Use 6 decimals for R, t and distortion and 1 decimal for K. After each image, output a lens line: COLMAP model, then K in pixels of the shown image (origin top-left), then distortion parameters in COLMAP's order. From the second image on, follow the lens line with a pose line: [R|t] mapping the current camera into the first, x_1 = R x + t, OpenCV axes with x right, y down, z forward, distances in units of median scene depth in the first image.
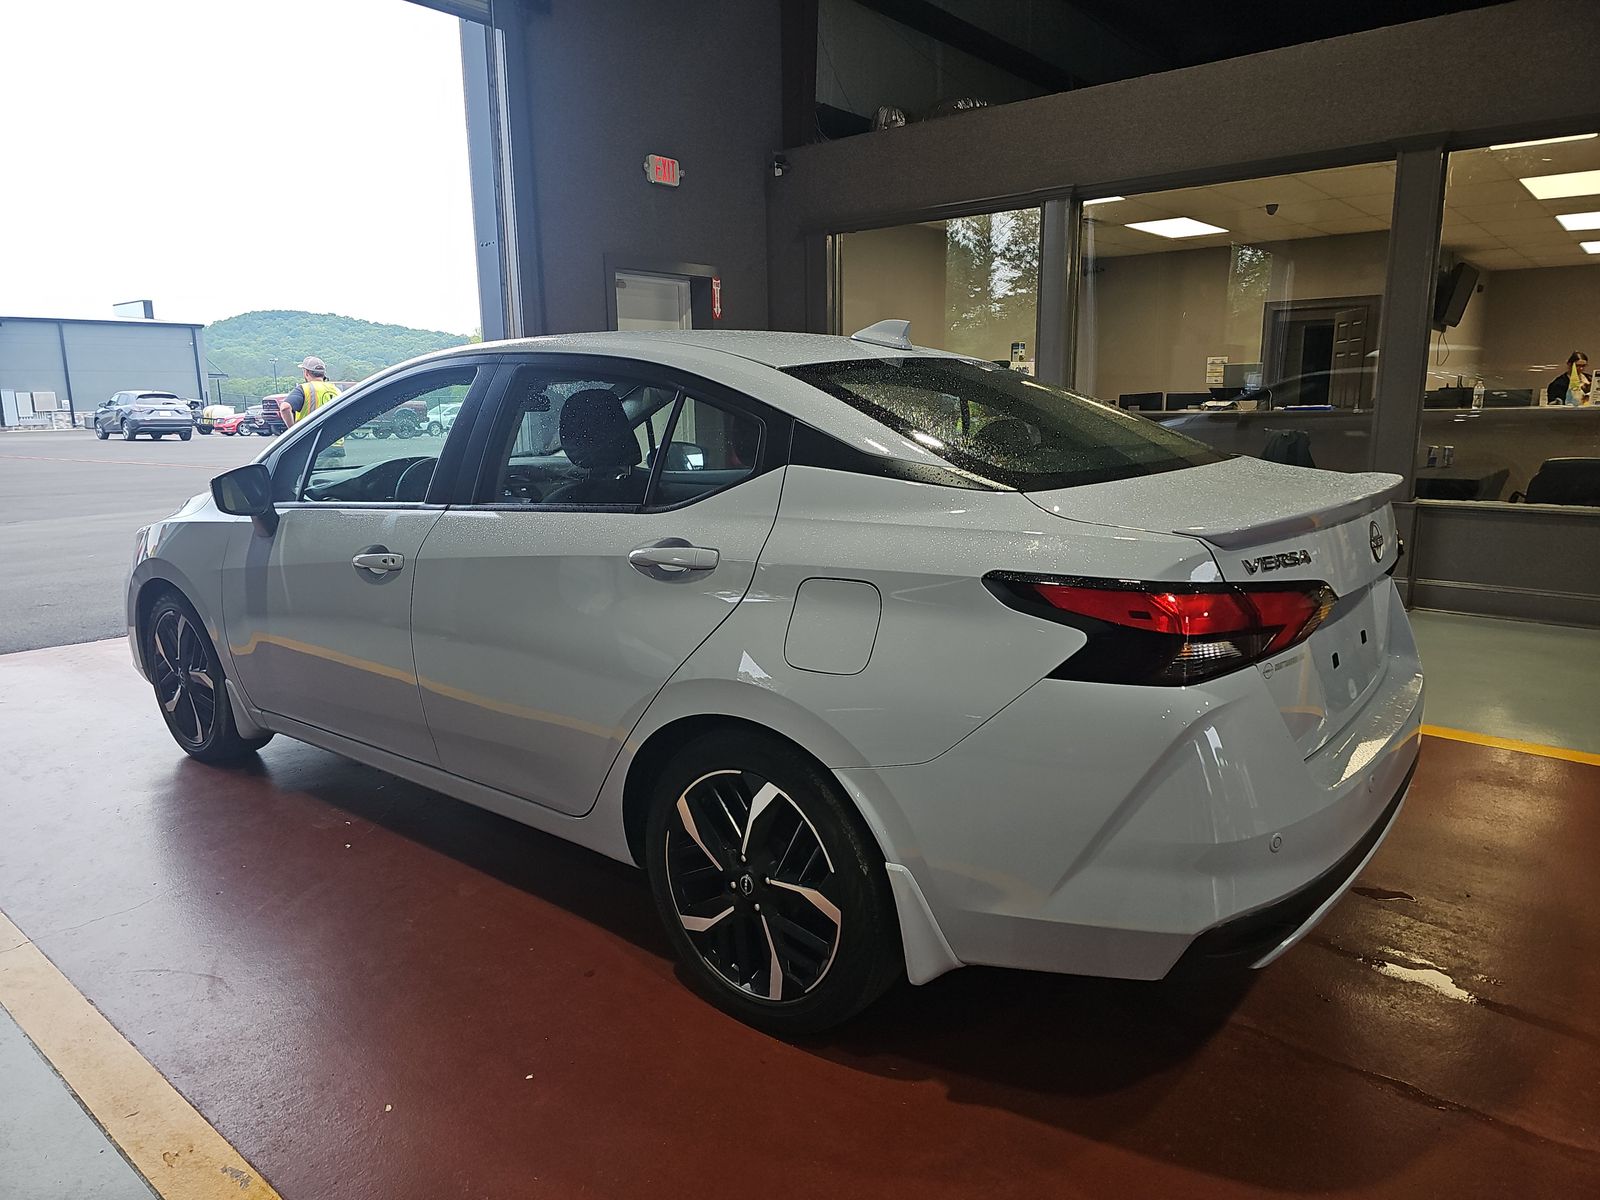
lens RADIAL K [[1047.4, 0, 806.7], [0, 1047.4, 598.4], [0, 0, 1]] dist [0.030845, -0.003317]
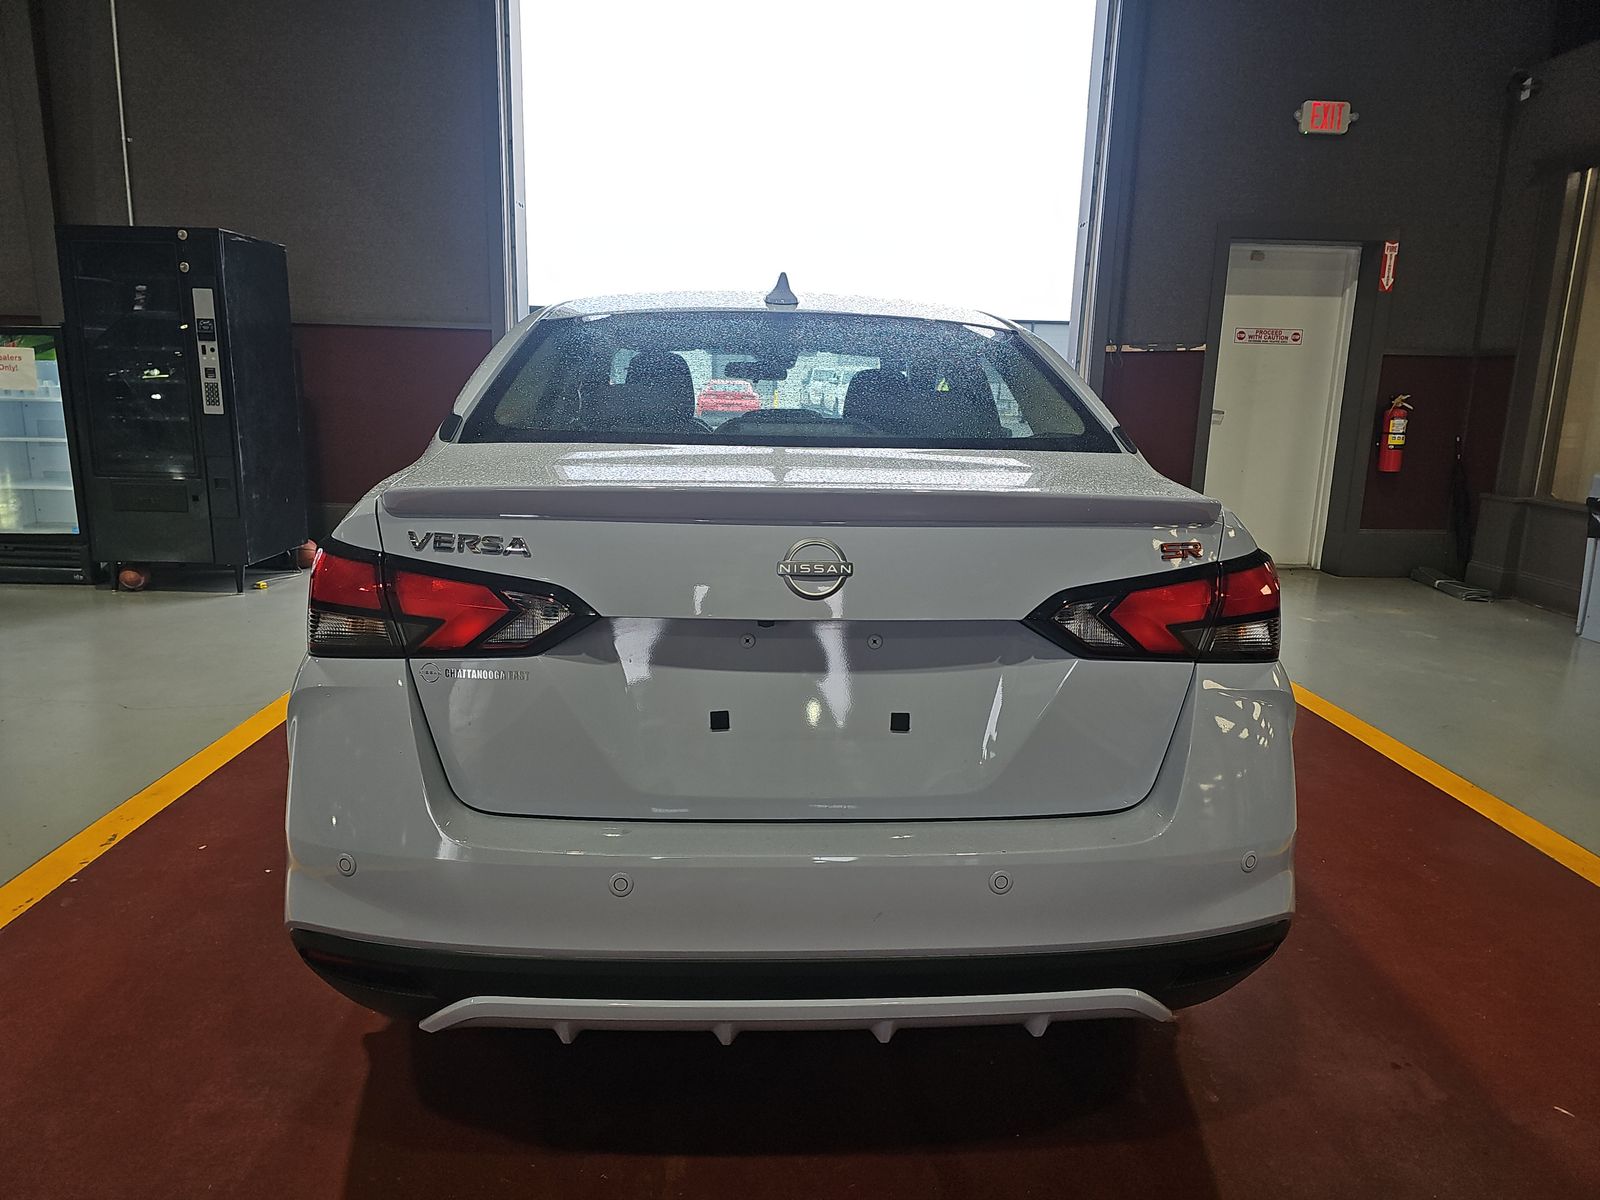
lens RADIAL K [[1047.4, 0, 805.5], [0, 1047.4, 592.4], [0, 0, 1]] dist [0.030845, -0.003317]
pose [[0.666996, 0.175334, -0.724137, 0.264372], [-0.175994, 0.981489, 0.075540, -0.022877], [0.723977, 0.077059, 0.685506, 0.142389]]
